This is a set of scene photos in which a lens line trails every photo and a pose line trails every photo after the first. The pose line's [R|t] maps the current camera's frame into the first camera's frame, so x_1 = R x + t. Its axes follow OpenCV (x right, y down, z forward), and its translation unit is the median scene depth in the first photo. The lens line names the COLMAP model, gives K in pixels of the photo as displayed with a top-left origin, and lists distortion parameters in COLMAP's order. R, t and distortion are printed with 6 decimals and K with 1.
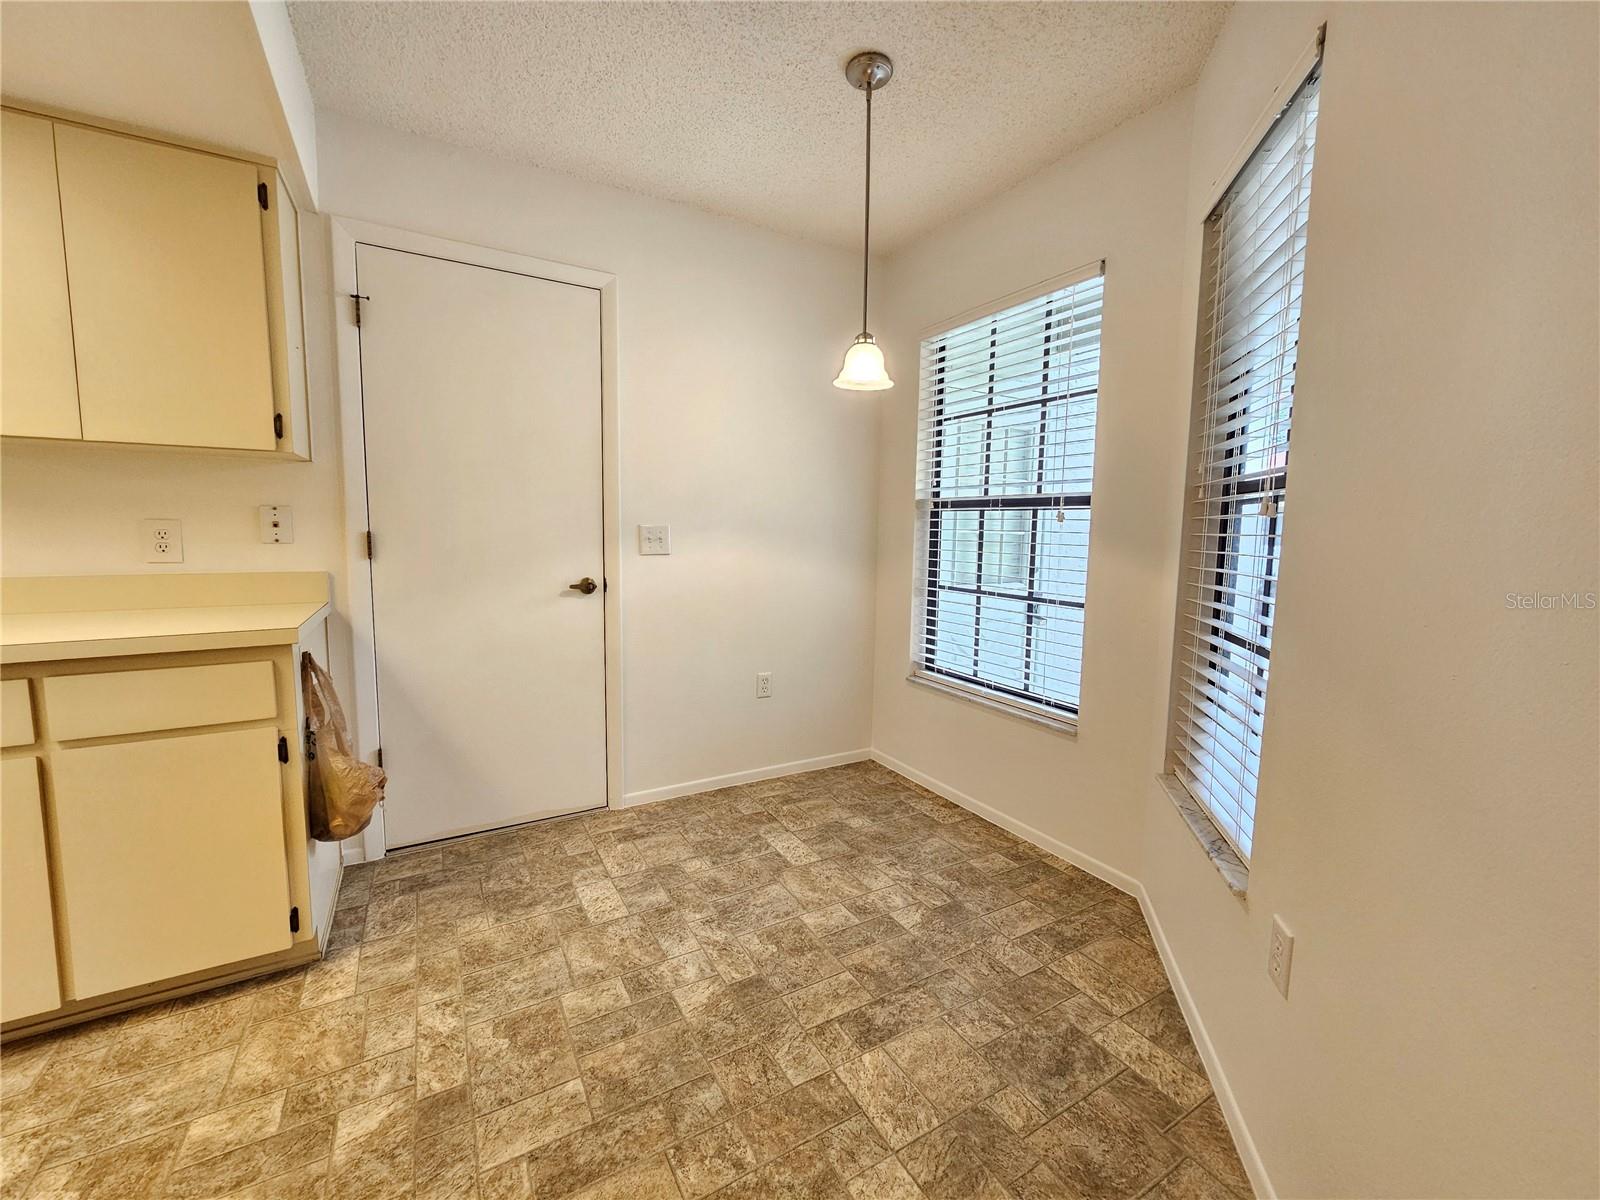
lens RADIAL K [[651.9, 0, 803.6], [0, 651.9, 605.7], [0, 0, 1]] dist [-0.000286, 0.000780]
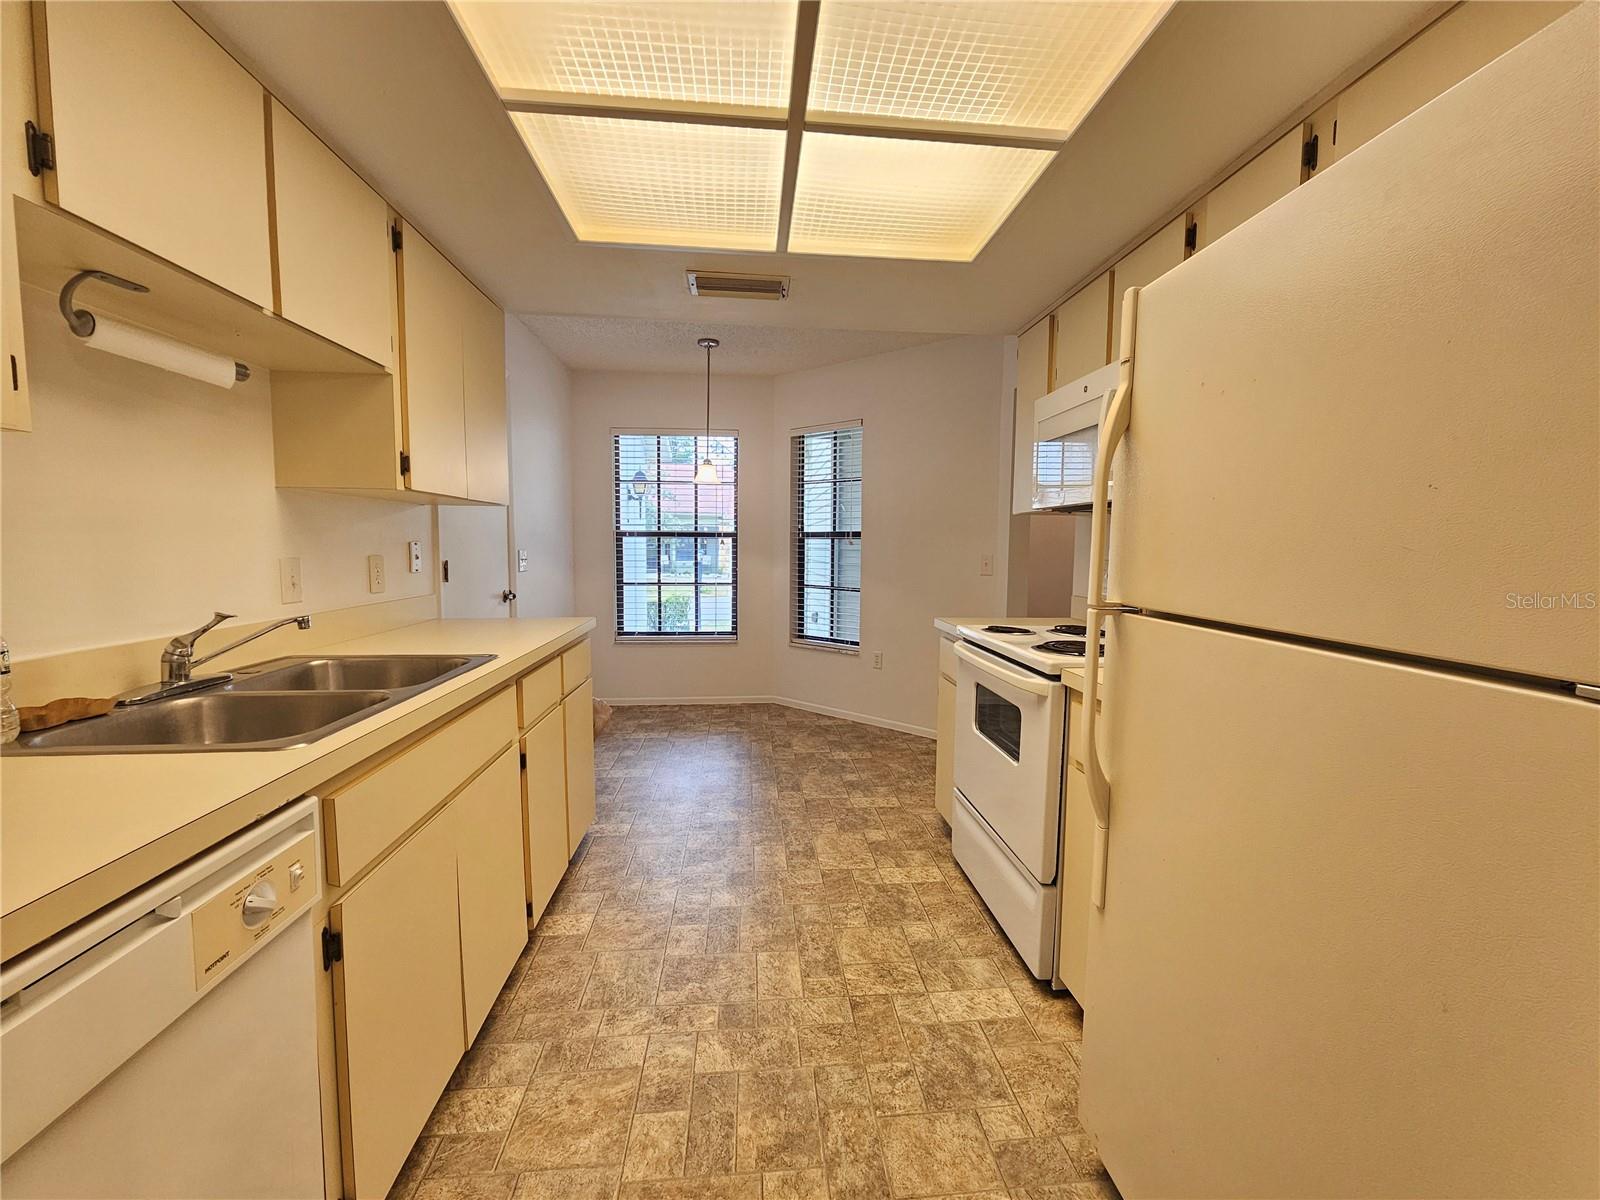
lens RADIAL K [[651.9, 0, 805.9], [0, 651.9, 594.8], [0, 0, 1]] dist [-0.000286, 0.000780]
pose [[0.425675, -0.082374, 0.901119, -1.450431], [0.108990, 0.993265, 0.039312, -0.020955], [-0.898288, 0.081479, 0.431787, -0.160123]]
